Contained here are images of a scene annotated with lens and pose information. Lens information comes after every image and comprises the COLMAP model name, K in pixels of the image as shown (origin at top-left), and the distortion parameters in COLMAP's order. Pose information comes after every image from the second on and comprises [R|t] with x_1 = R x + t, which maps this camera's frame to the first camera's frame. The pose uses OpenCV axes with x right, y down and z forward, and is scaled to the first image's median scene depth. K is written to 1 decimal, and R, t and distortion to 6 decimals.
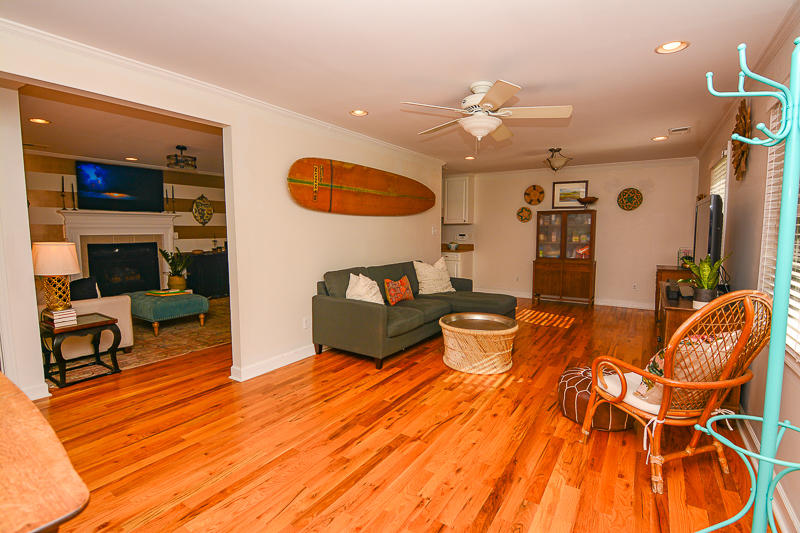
lens RADIAL K [[388.1, 0, 400.0], [0, 388.1, 266.5], [0, 0, 1]] dist [-0.019270, -0.001065]
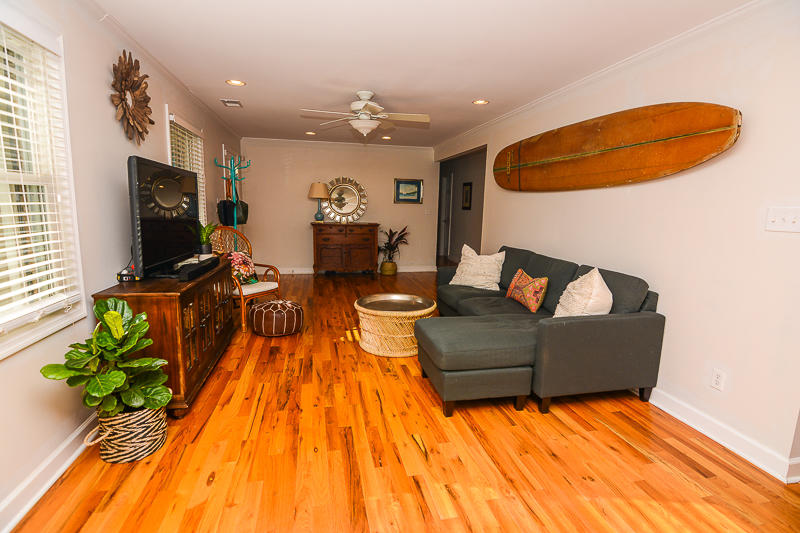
lens RADIAL K [[388.1, 0, 400.0], [0, 388.1, 266.5], [0, 0, 1]] dist [-0.019270, -0.001065]
pose [[-0.706750, 0.094223, -0.701161, 0.847037], [-0.086860, 0.972036, 0.218176, -0.150709], [0.702111, 0.215098, -0.678803, 1.615895]]
